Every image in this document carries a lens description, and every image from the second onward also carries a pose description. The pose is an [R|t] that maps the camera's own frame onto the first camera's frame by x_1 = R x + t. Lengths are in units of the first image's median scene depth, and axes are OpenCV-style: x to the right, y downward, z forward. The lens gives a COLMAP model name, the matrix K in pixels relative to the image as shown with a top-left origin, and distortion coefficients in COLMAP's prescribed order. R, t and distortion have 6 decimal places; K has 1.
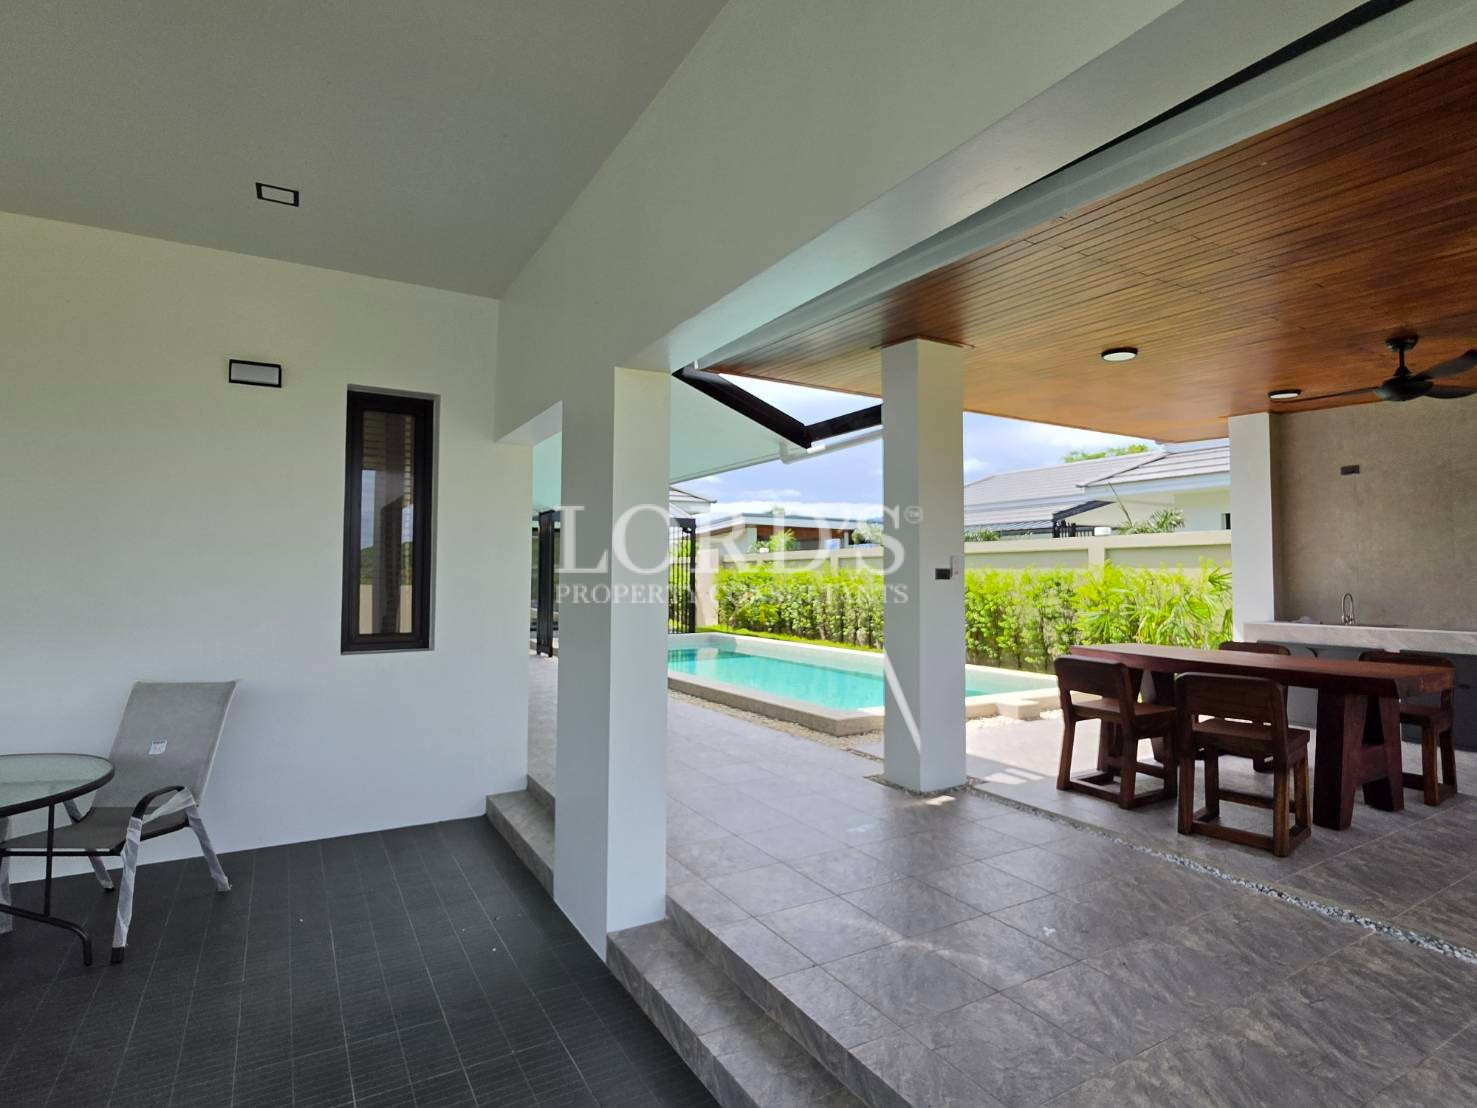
lens RADIAL K [[765.2, 0, 733.8], [0, 765.2, 551.3], [0, 0, 1]] dist [-0.005311, 0.000632]
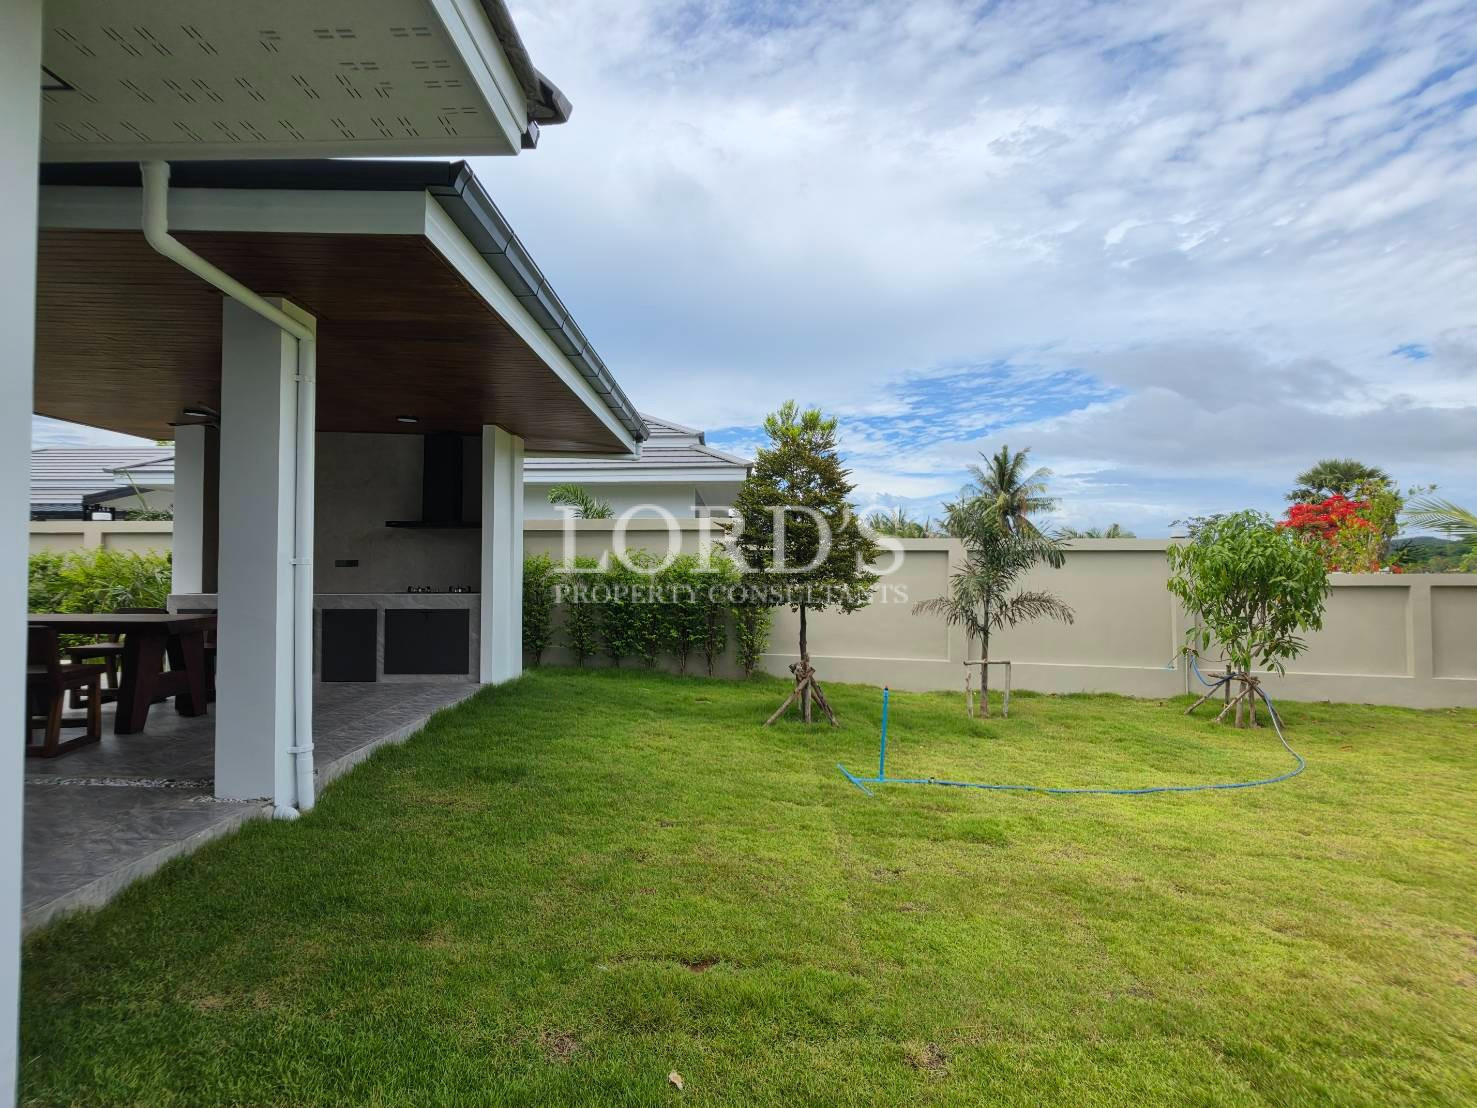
lens RADIAL K [[765.2, 0, 746.4], [0, 765.2, 554.0], [0, 0, 1]] dist [-0.005311, 0.000632]
pose [[0.529743, 0.017393, 0.847980, 0.101131], [-0.024443, 0.999688, -0.005235, 0.010007], [-0.847806, -0.017954, 0.530003, -0.308693]]
